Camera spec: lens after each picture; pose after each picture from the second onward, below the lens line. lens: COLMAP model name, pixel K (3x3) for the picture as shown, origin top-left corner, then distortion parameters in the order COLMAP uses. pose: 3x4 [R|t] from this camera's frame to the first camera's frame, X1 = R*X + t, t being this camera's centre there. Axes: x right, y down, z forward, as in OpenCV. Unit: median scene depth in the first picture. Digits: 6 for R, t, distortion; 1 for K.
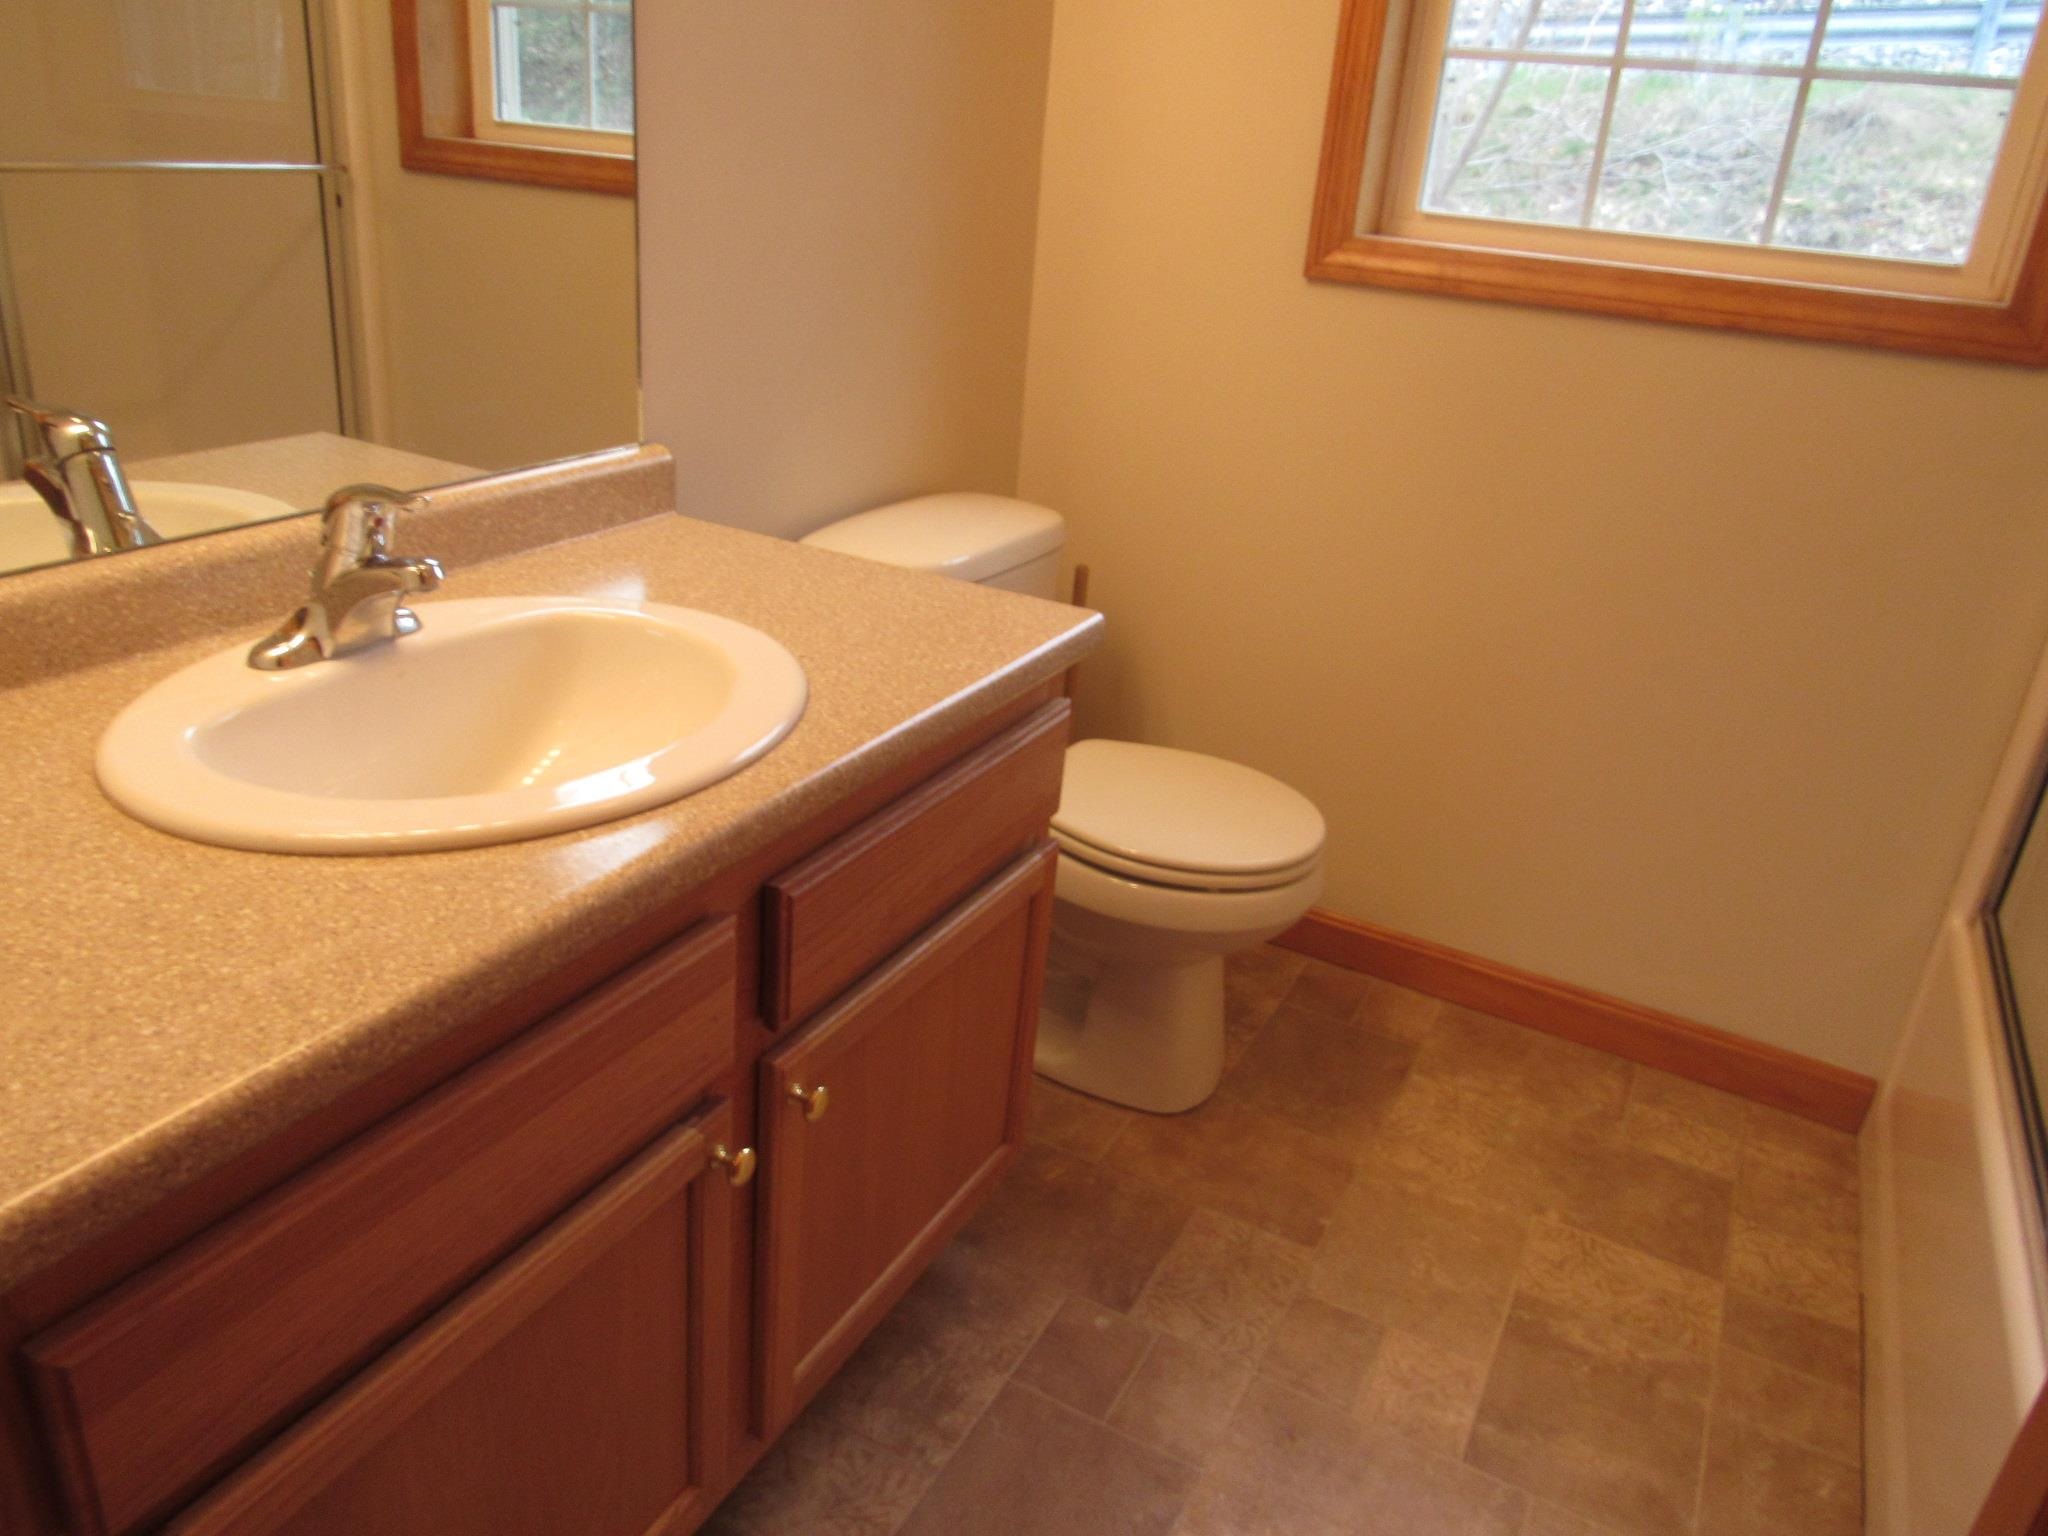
lens RADIAL K [[1464.6, 0, 1014.9], [0, 1464.6, 762.8], [0, 0, 1]] dist [-0.019914, 0.009333]
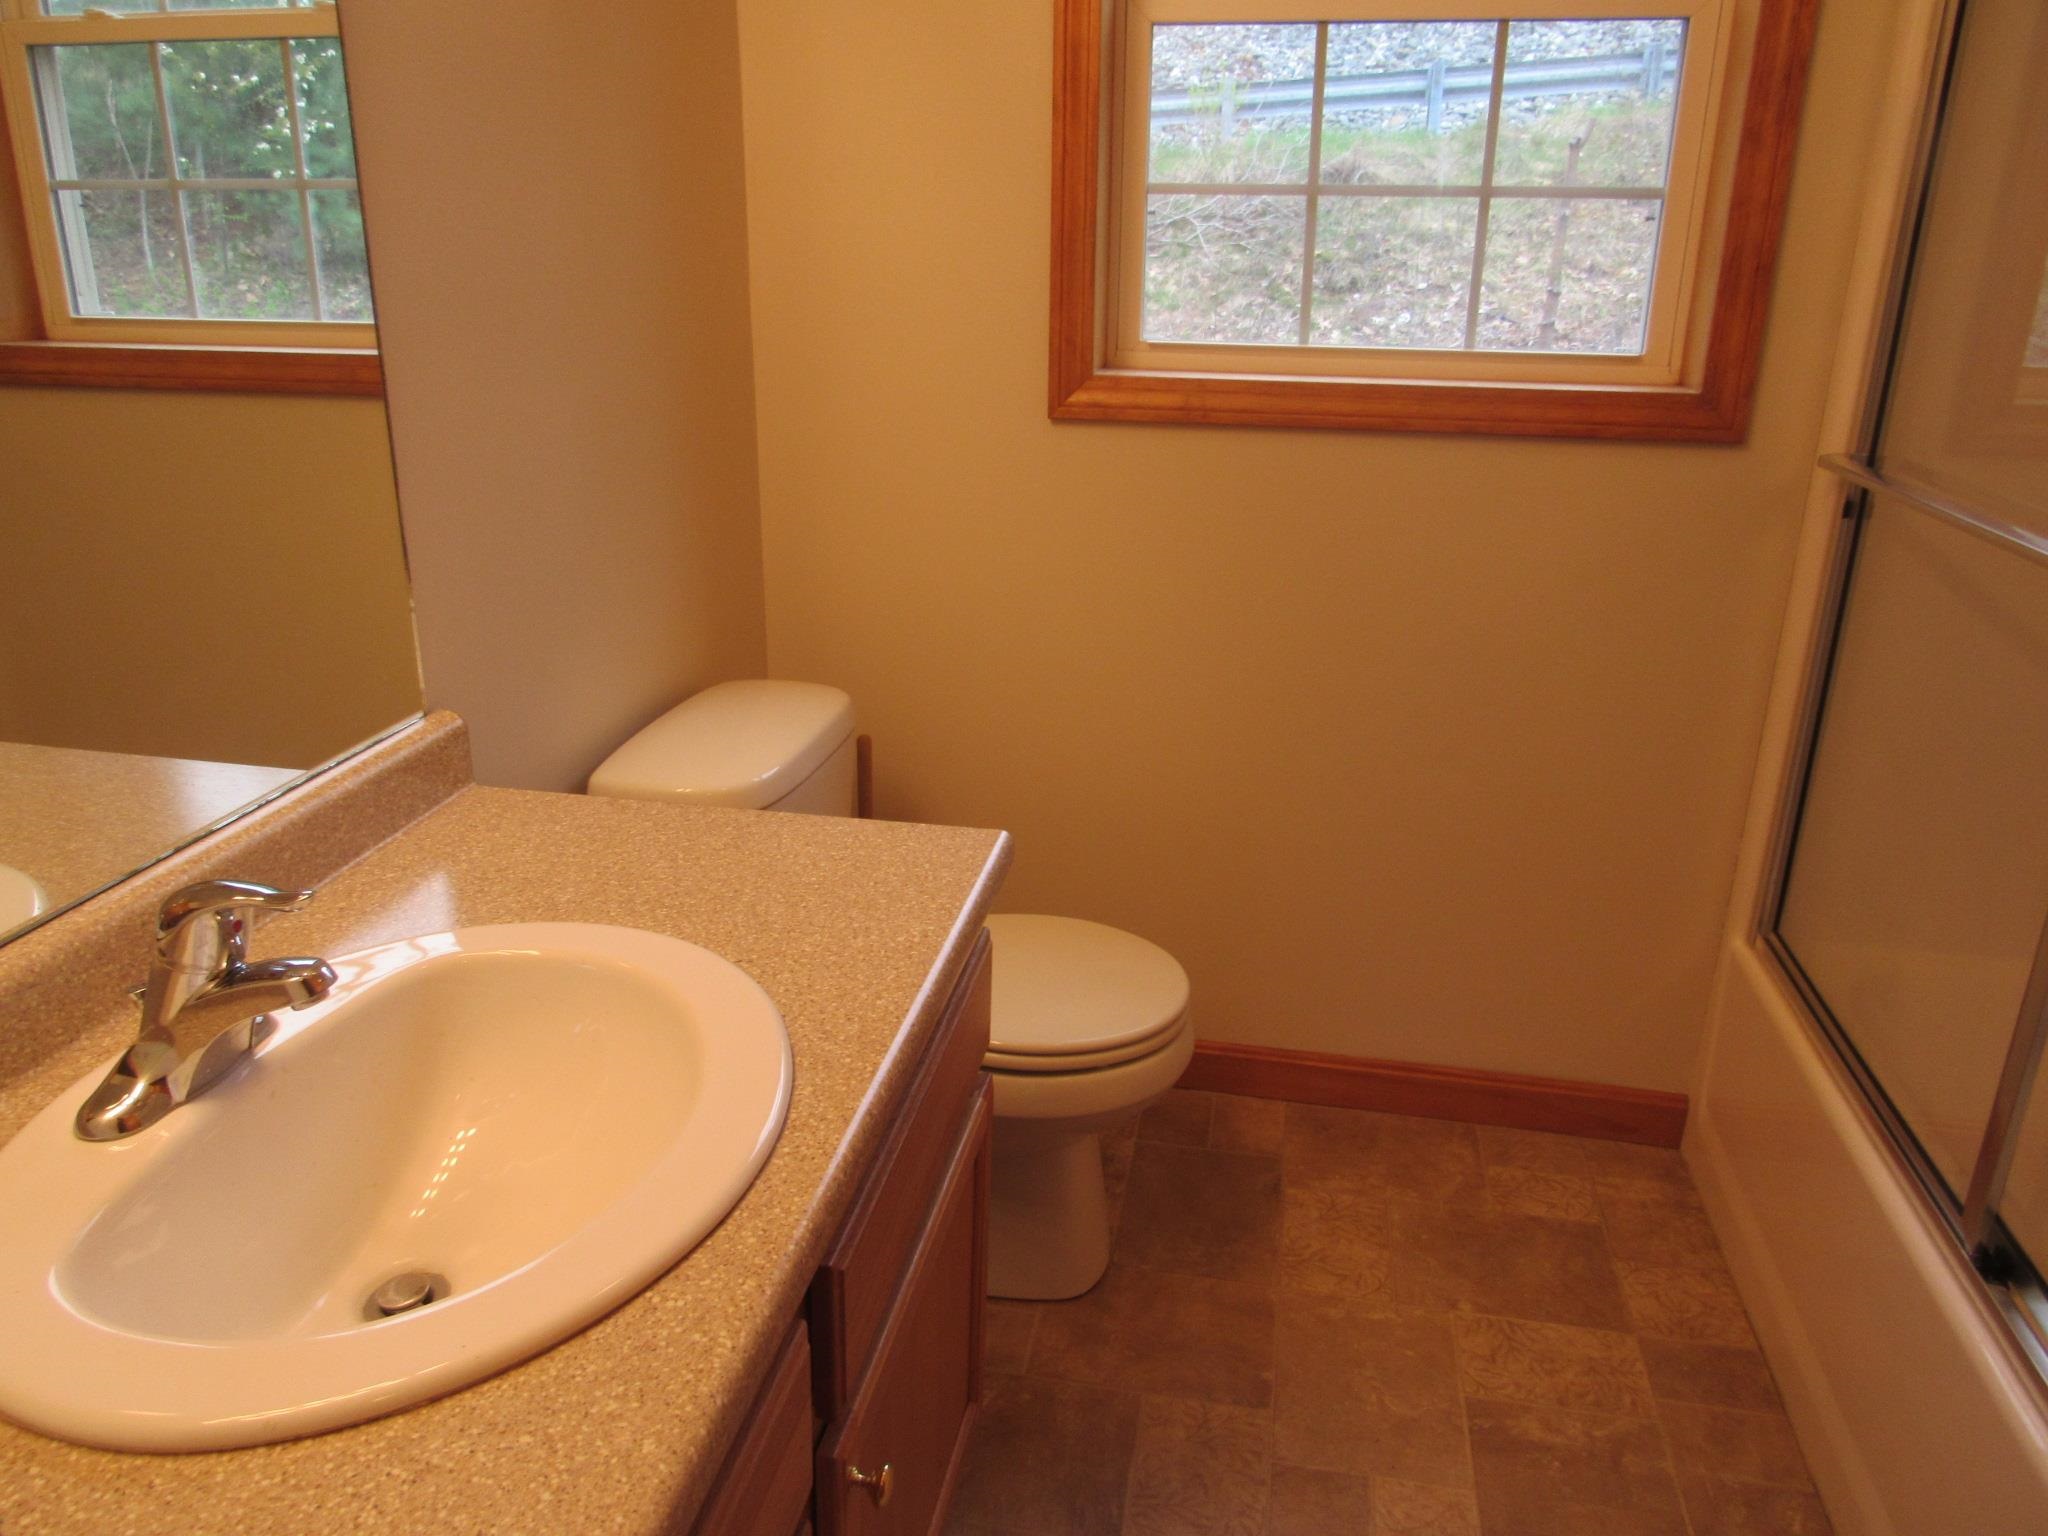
lens RADIAL K [[1468.0, 0, 1024.0], [0, 1468.0, 768.0], [0, 0, 1]] dist [-0.021887, 0.000040]
pose [[0.952873, -0.162966, 0.255882, -0.121668], [0.174692, 0.984340, -0.023624, -0.087404], [-0.248025, 0.067211, 0.966419, 0.067725]]
